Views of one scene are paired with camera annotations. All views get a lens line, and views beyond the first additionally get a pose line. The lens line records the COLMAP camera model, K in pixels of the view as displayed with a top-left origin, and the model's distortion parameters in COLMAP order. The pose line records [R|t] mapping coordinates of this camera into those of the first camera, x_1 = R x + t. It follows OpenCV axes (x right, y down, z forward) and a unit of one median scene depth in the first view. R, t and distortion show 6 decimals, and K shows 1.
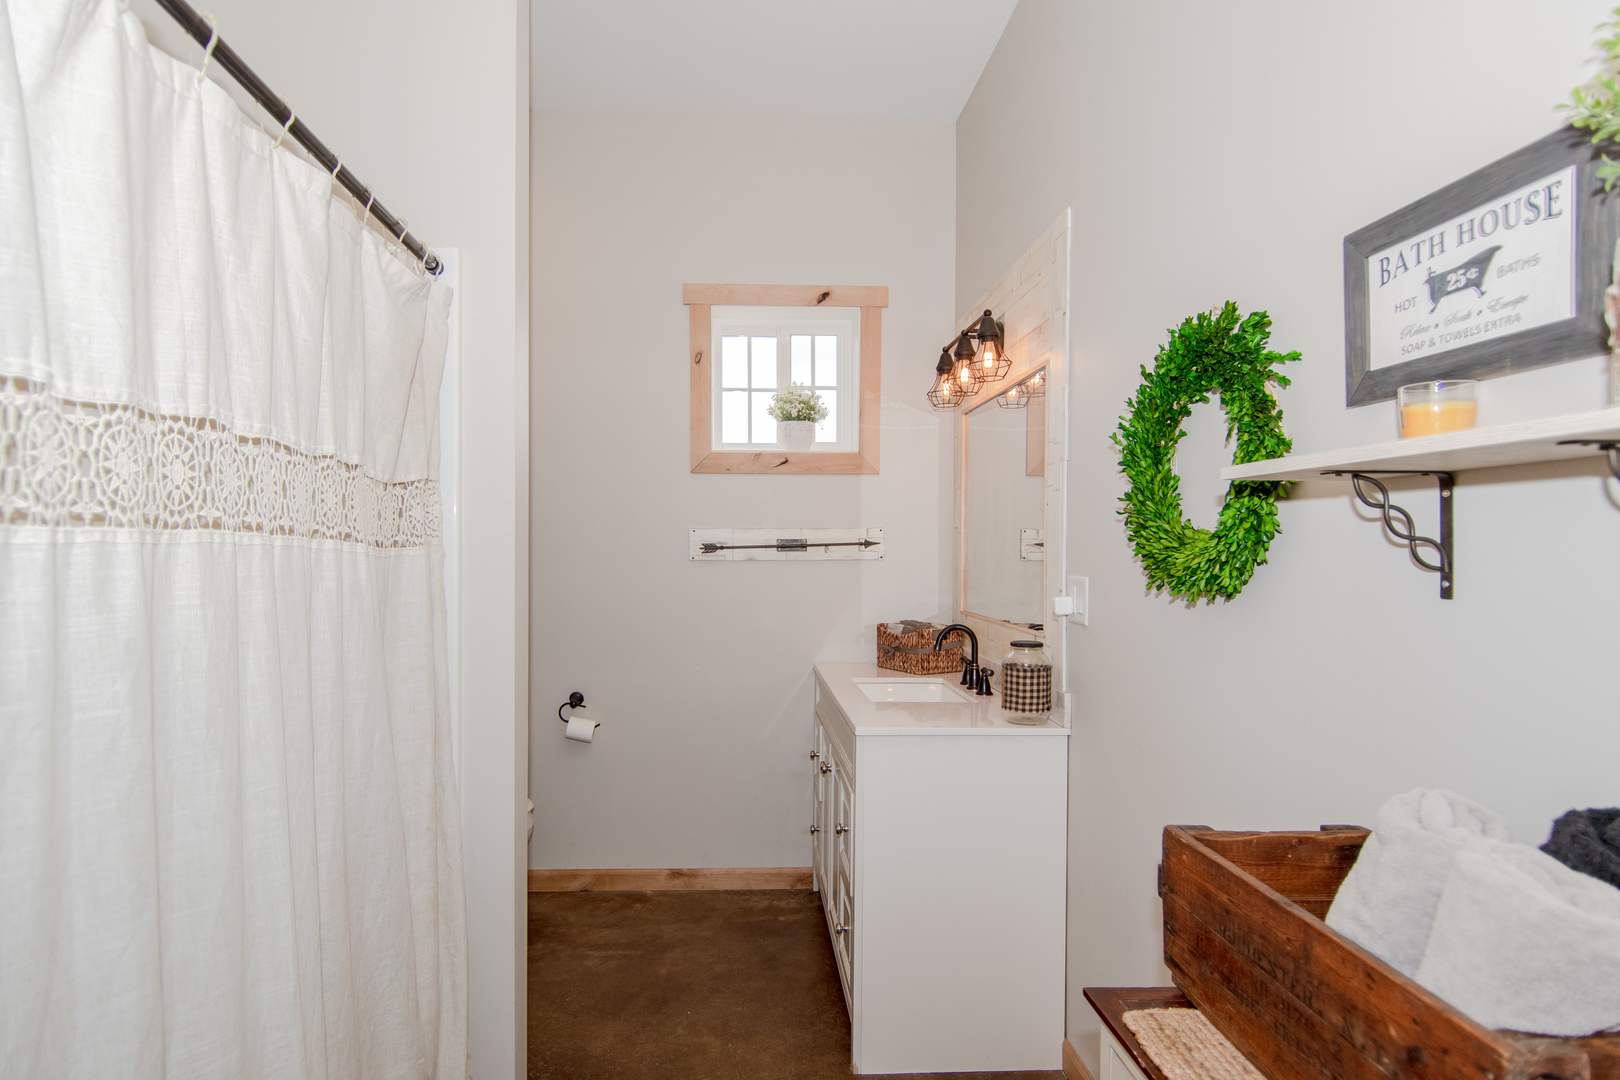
lens RADIAL K [[865.6, 0, 807.1], [0, 865.6, 541.7], [0, 0, 1]] dist [-0.000469, -0.001203]
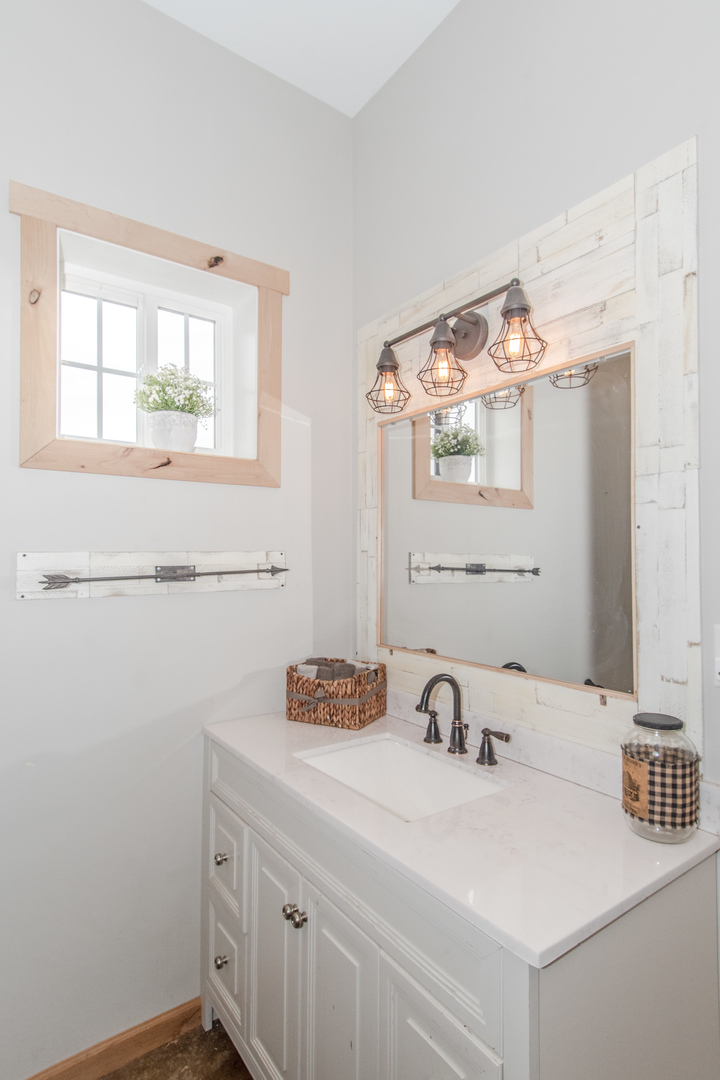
lens RADIAL K [[577.1, 0, 393.6], [0, 577.1, 546.3], [0, 0, 1]] dist [-0.000469, -0.001203]
pose [[0.855899, 0.007232, 0.517093, -0.114219], [-0.001696, 0.999936, -0.011178, -0.014375], [-0.517141, 0.008690, 0.855856, 0.463780]]
